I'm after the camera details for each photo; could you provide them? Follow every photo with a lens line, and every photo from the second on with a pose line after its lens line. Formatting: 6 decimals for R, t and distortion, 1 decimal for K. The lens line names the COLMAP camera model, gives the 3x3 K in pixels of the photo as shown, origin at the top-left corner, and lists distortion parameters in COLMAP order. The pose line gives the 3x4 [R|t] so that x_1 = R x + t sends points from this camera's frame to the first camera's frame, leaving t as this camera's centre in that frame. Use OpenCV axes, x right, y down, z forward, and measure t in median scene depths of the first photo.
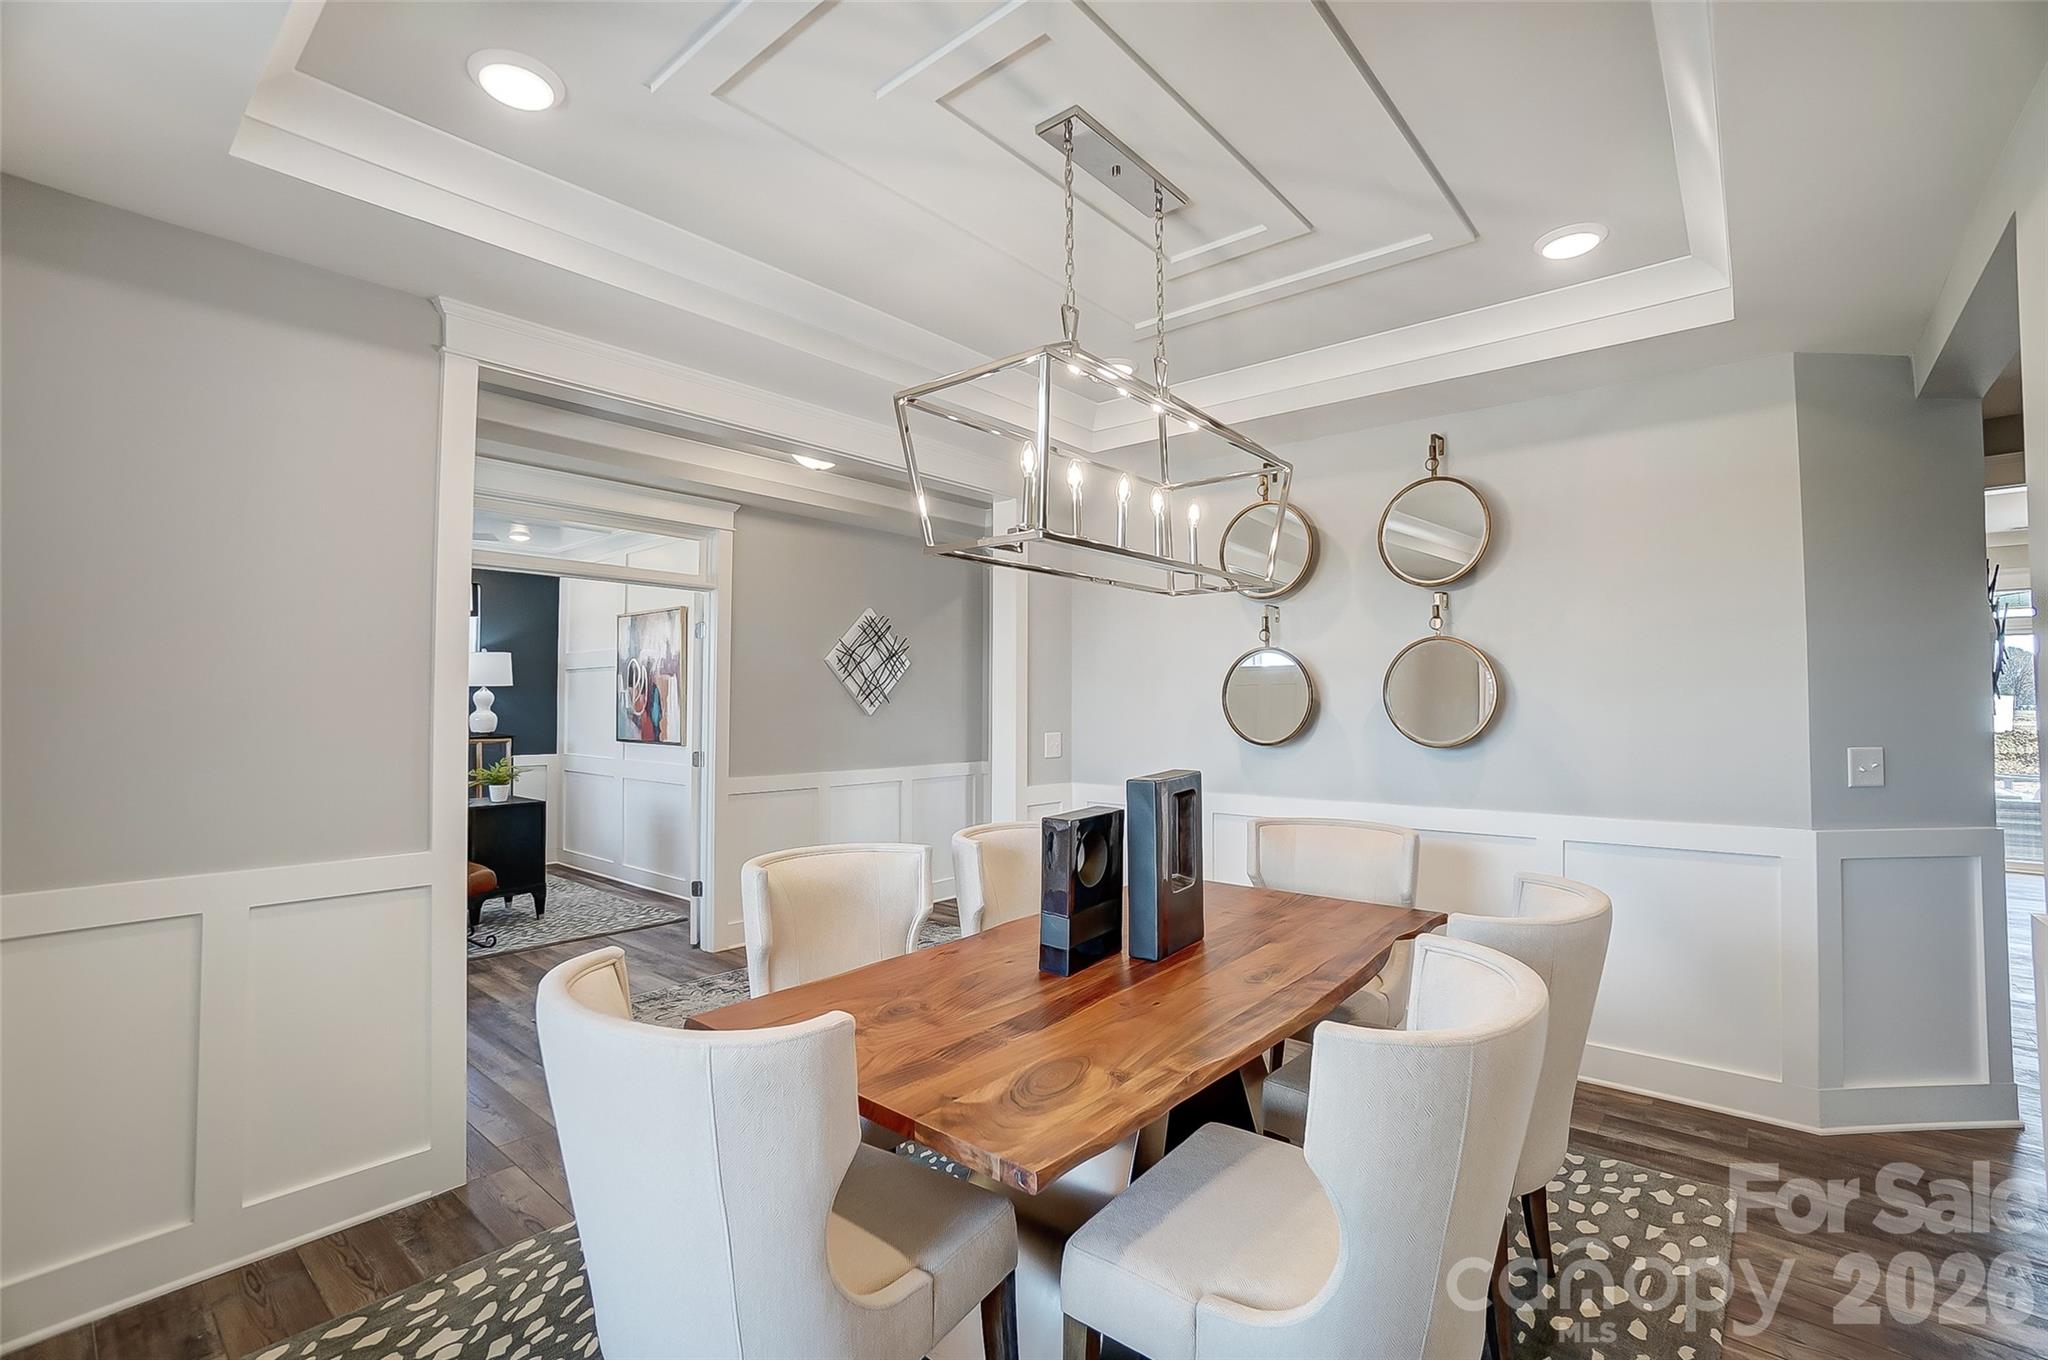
lens RADIAL K [[903.2, 0, 999.9], [0, 903.2, 675.1], [0, 0, 1]] dist [-0.068694, 0.025526]
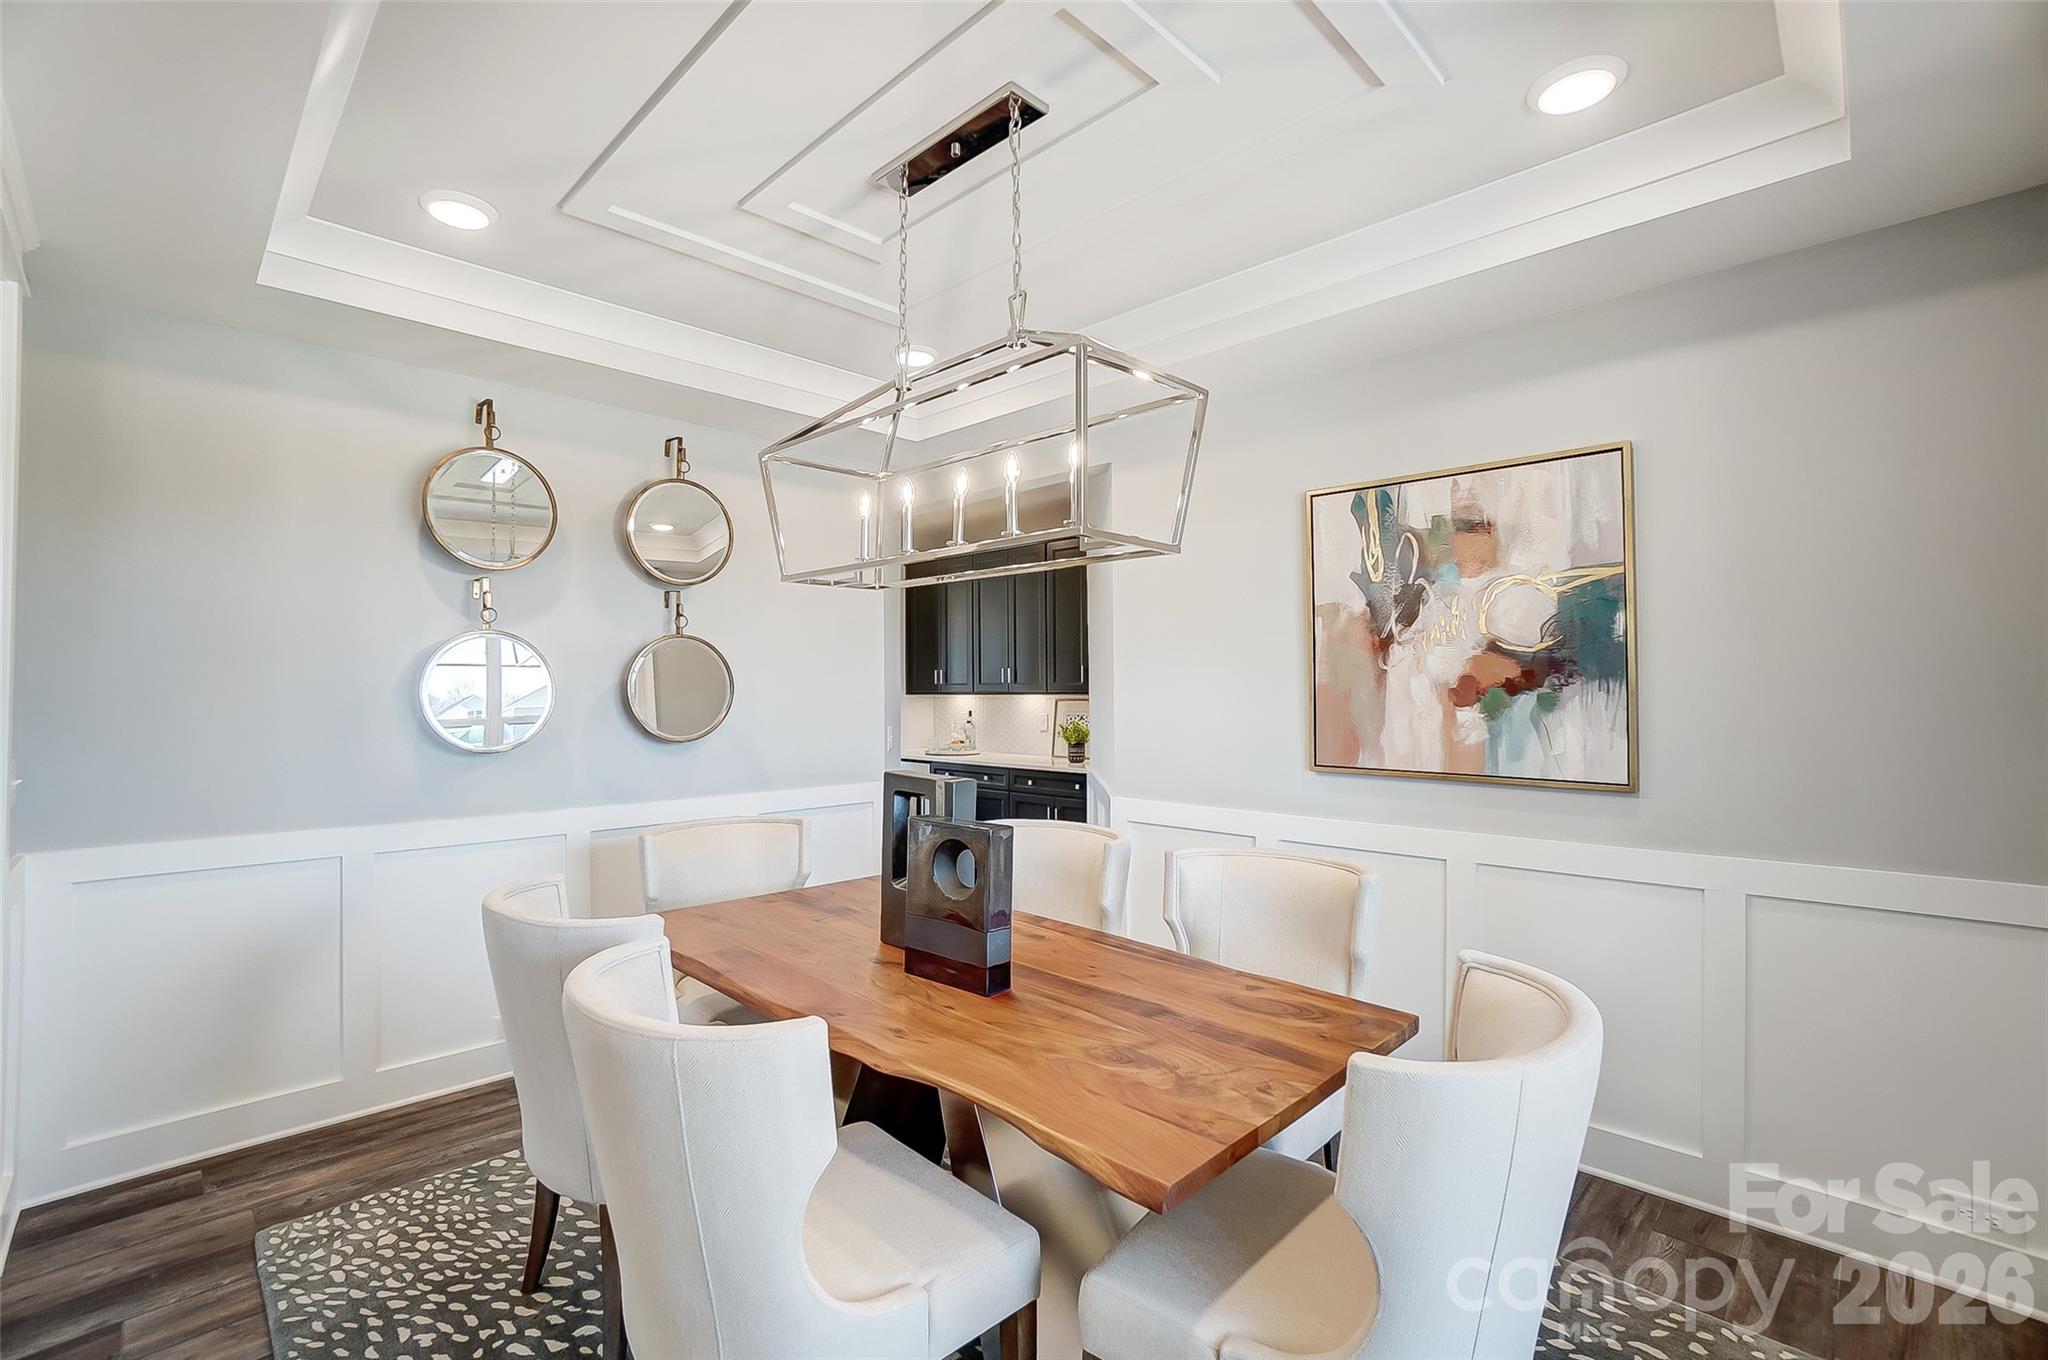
lens RADIAL K [[903.2, 0, 999.9], [0, 903.2, 675.1], [0, 0, 1]] dist [-0.068694, 0.025526]
pose [[0.078054, 0.015887, 0.996823, -0.627906], [-0.027220, 0.999534, -0.013799, 0.010447], [-0.996577, -0.026056, 0.078450, 0.668137]]
